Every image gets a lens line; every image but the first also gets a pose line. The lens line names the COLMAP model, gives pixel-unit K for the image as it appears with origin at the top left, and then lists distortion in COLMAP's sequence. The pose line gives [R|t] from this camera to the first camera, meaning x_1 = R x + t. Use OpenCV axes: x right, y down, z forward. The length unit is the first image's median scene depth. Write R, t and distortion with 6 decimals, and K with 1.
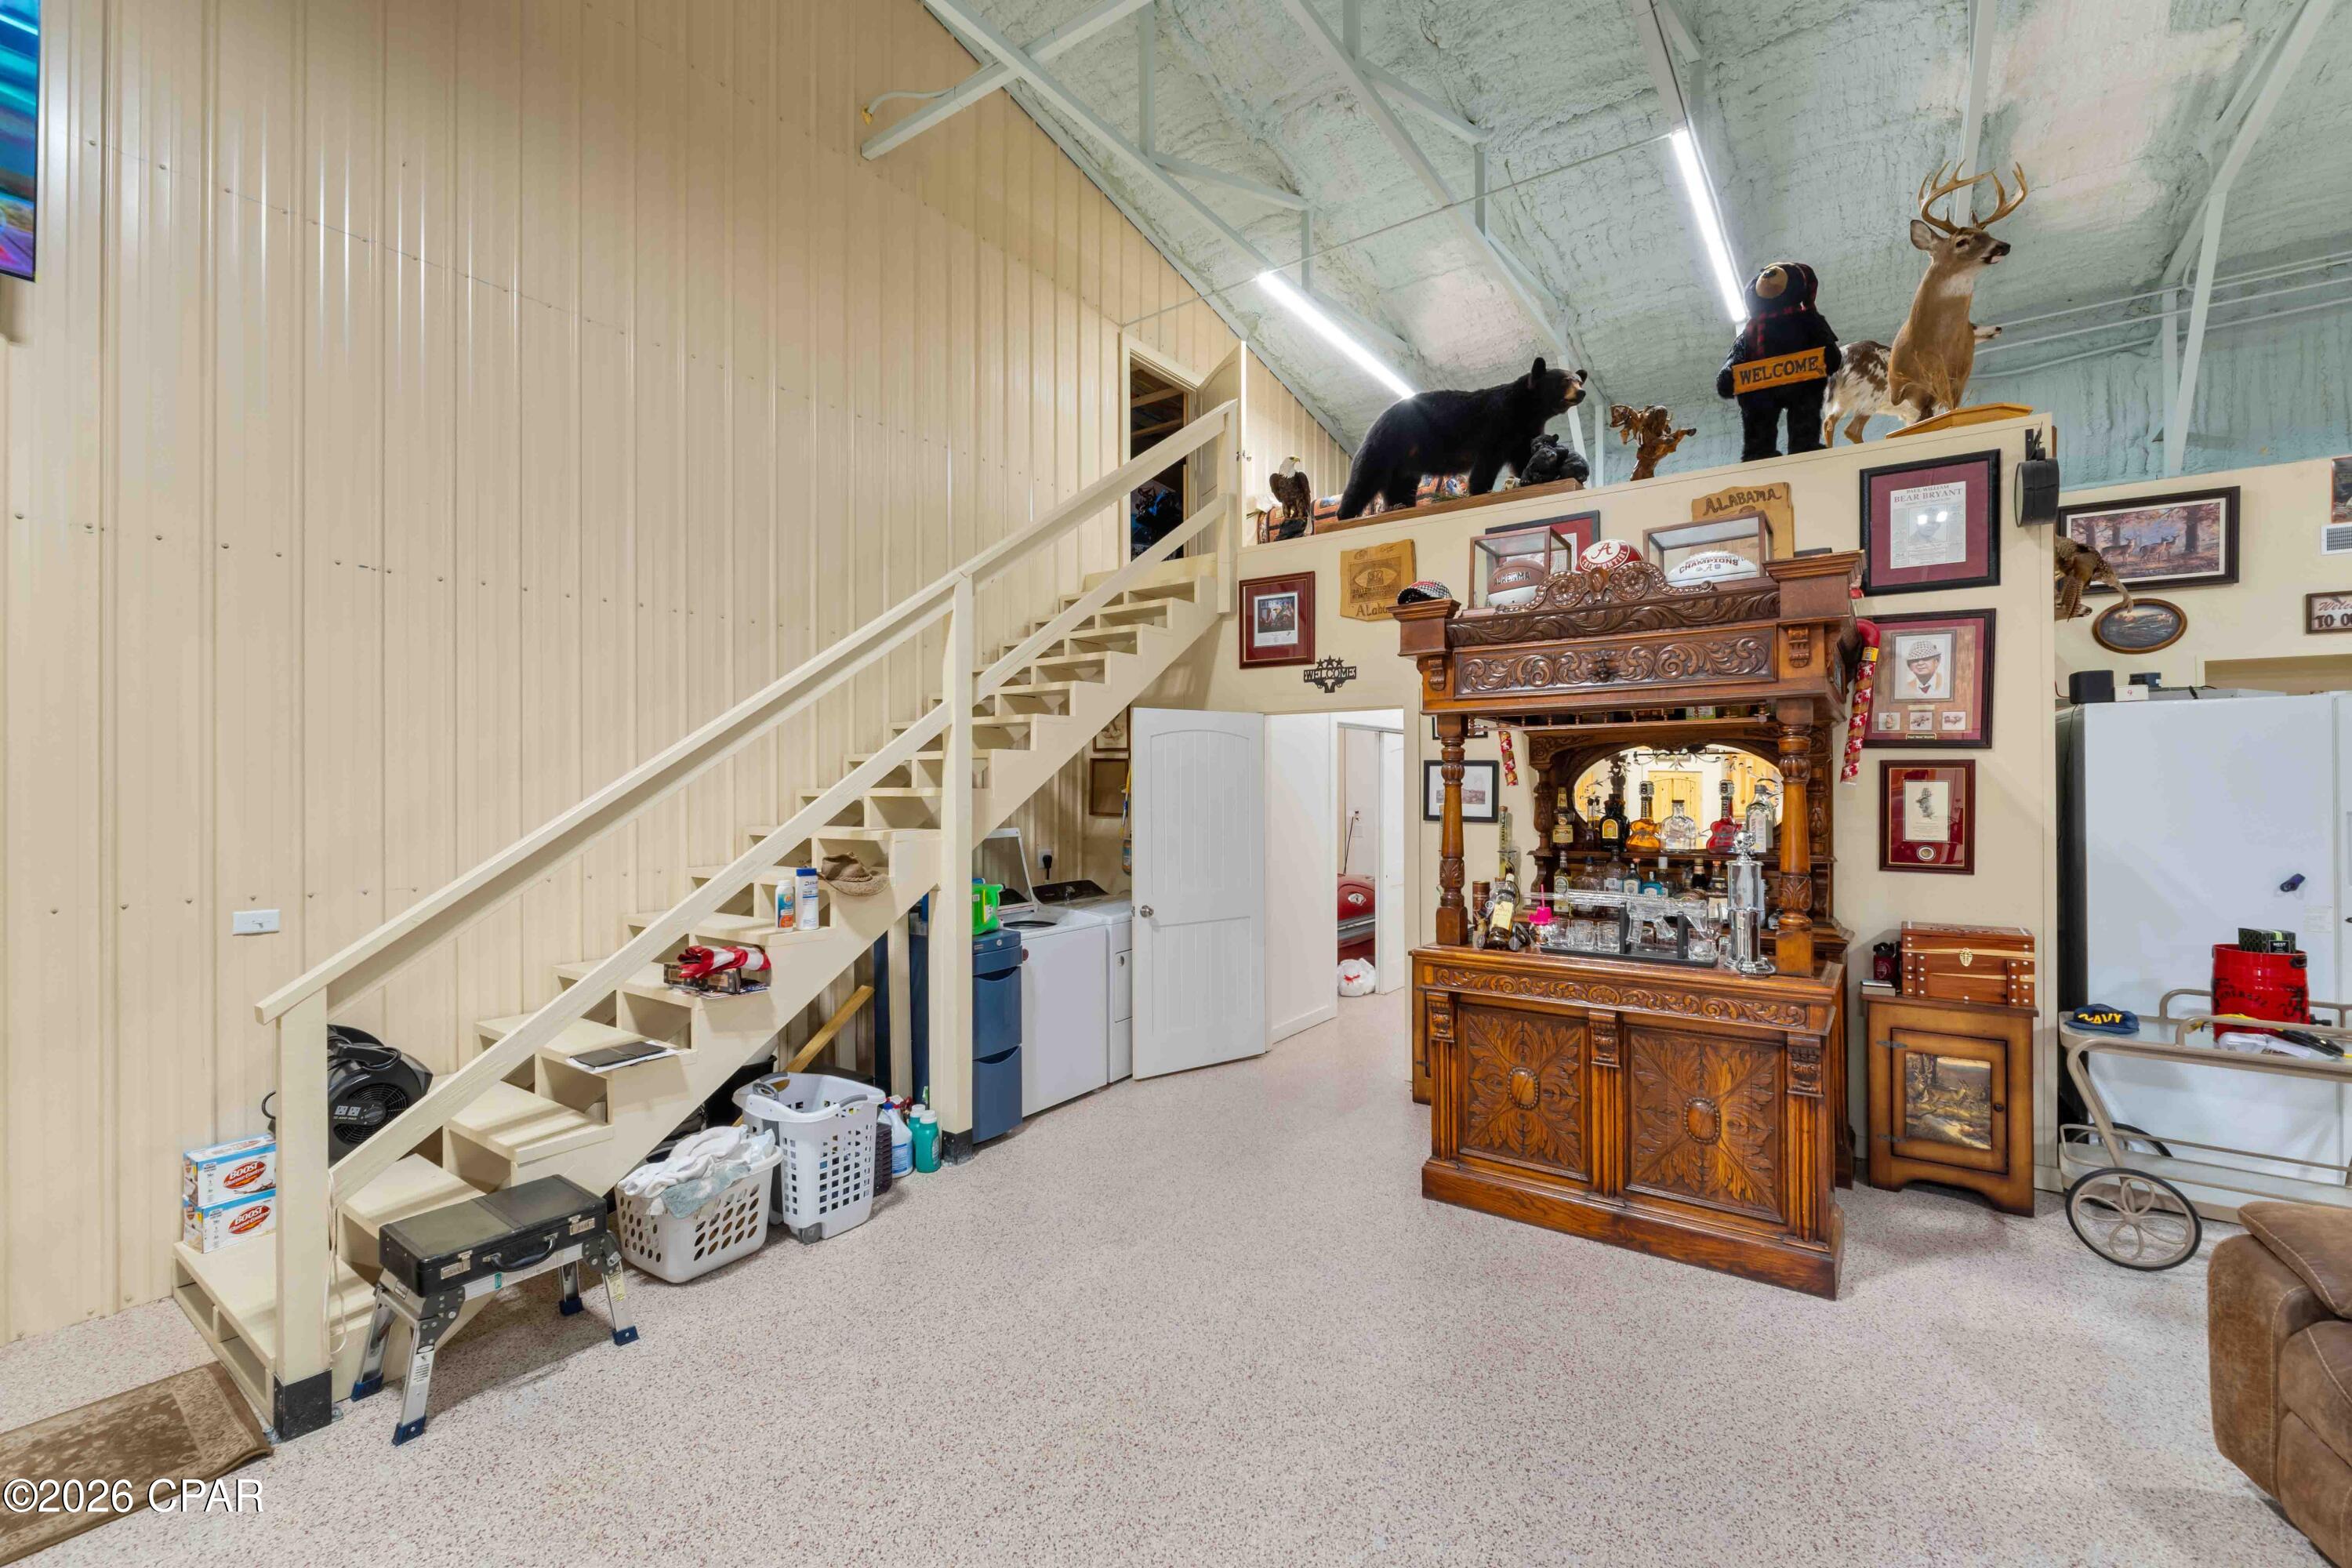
lens RADIAL K [[993.3, 0, 1181.0], [0, 993.3, 781.6], [0, 0, 1]] dist [-0.005213, 0.000362]
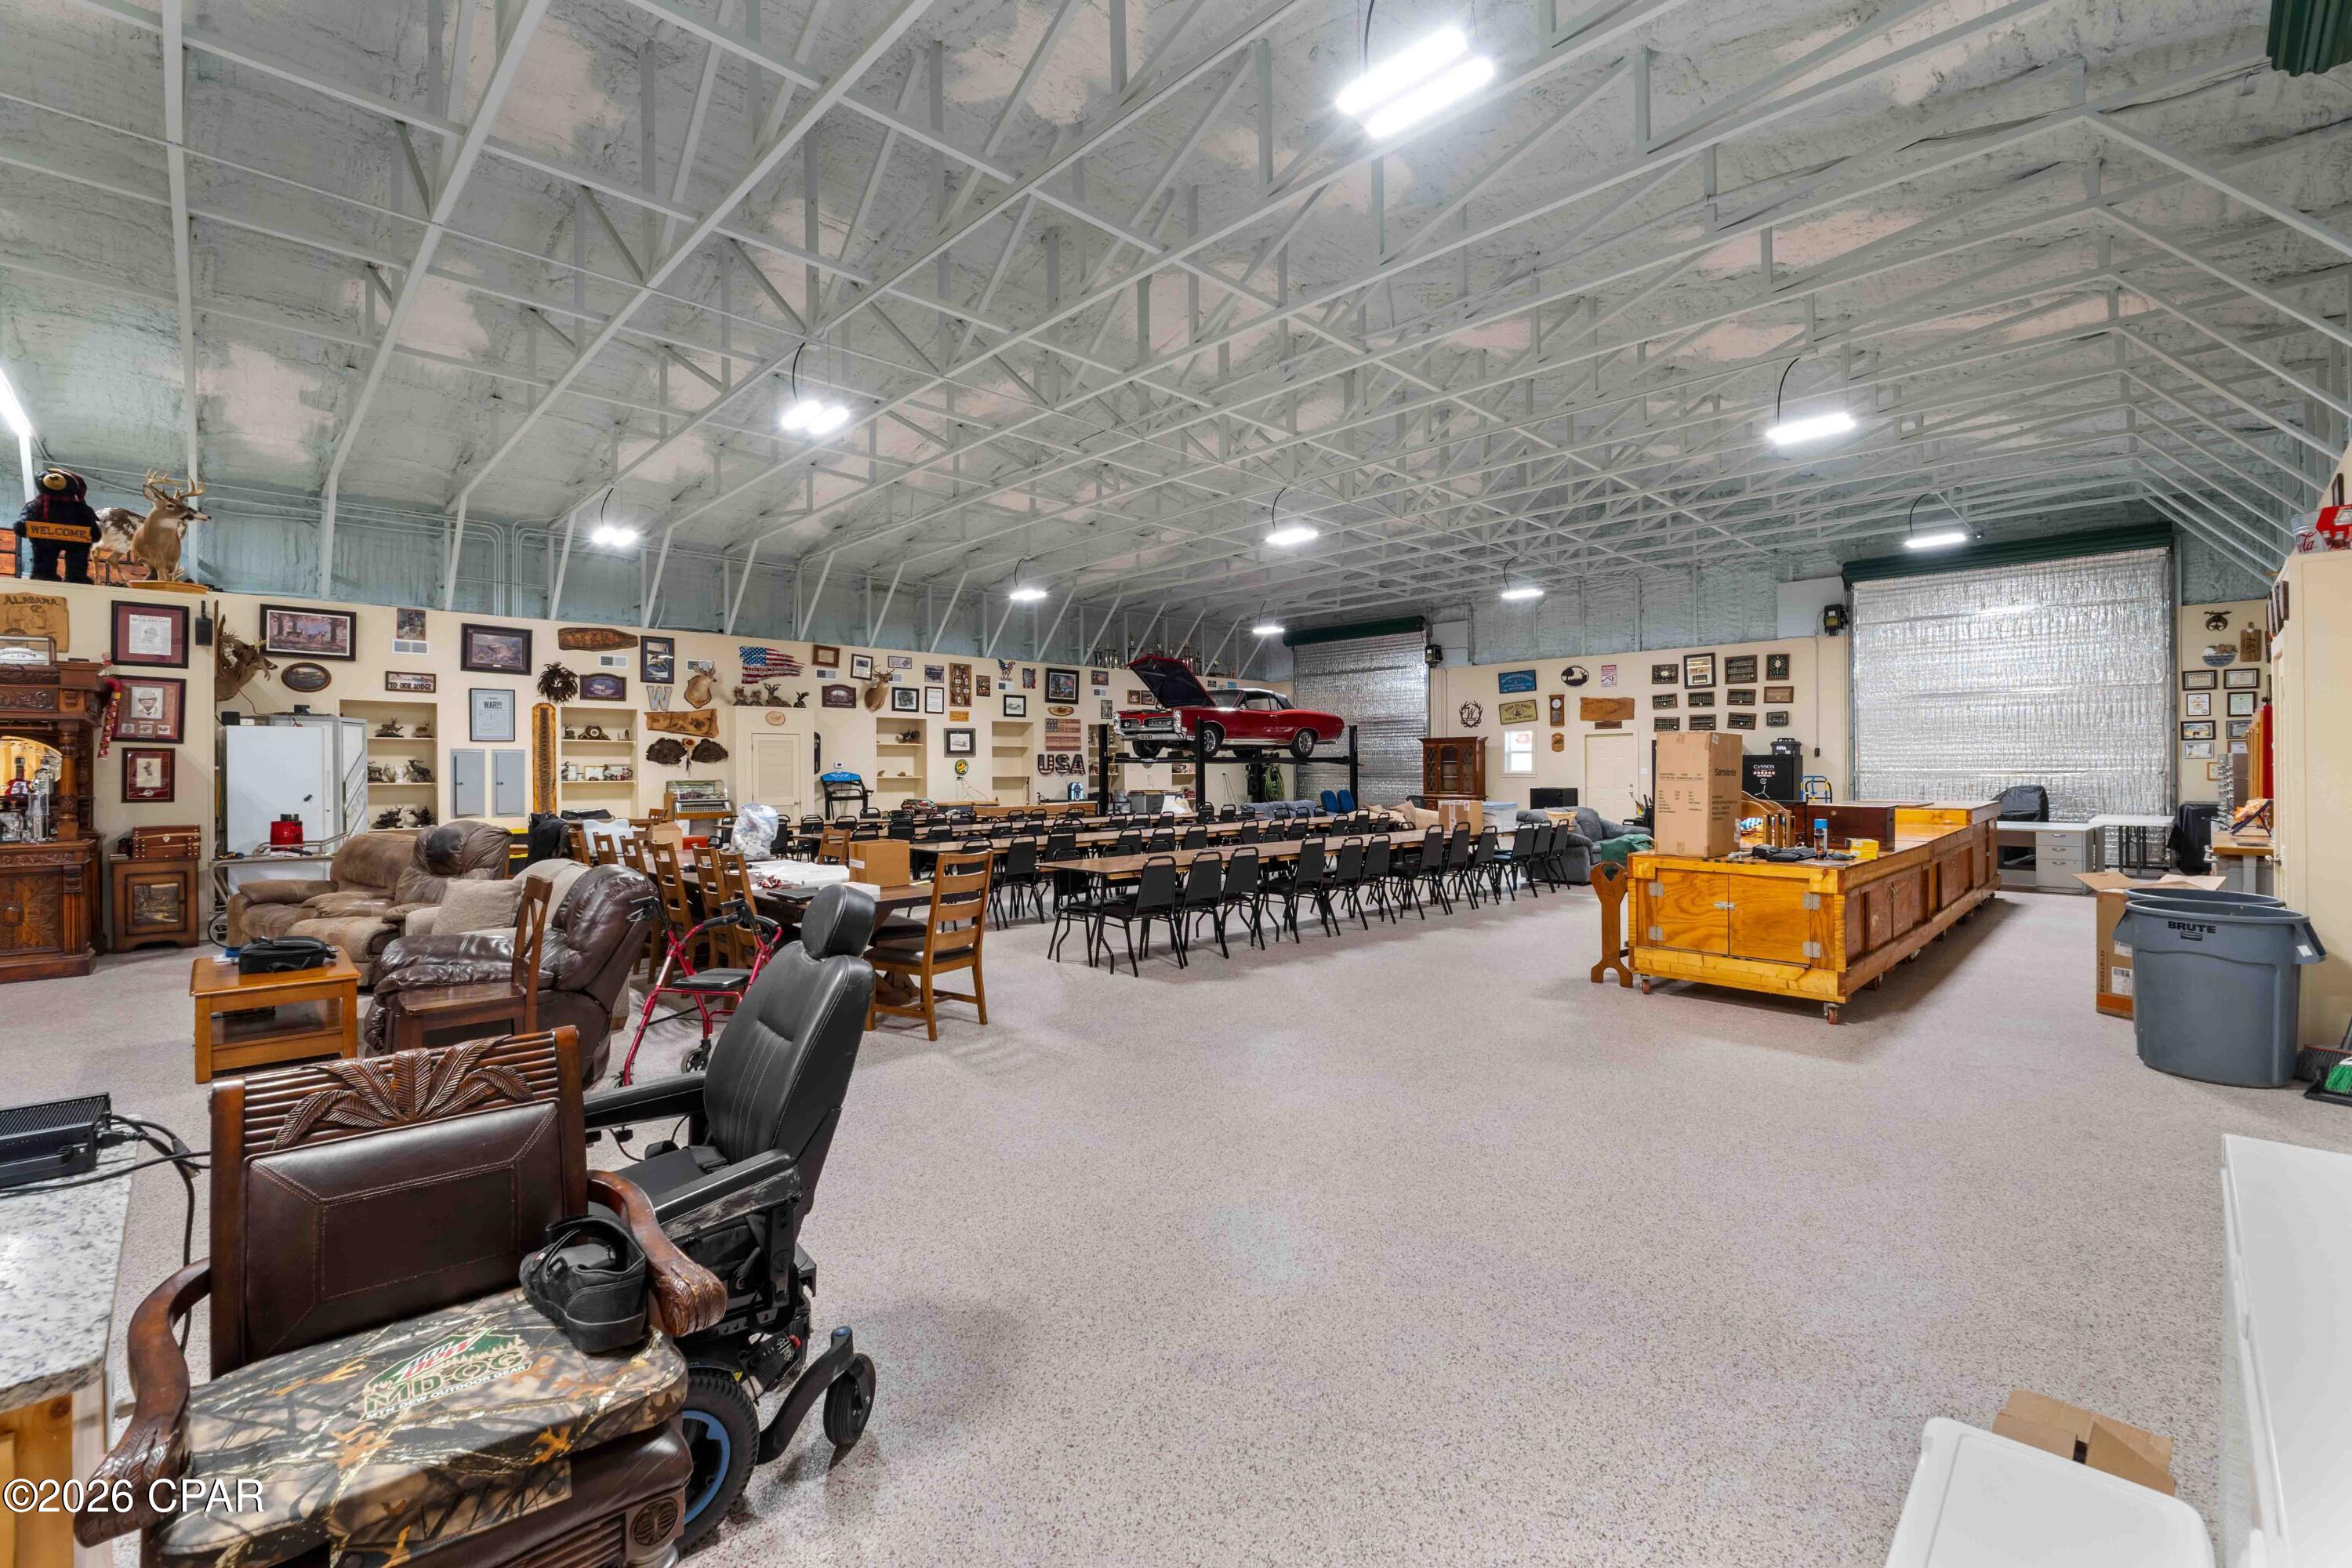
lens RADIAL K [[993.3, 0, 1172.2], [0, 993.3, 770.0], [0, 0, 1]] dist [-0.005213, 0.000362]
pose [[0.175652, 0.002287, 0.984450, -0.933772], [-0.004031, 0.999991, -0.001604, 0.019334], [-0.984444, -0.003687, 0.175660, -1.514653]]
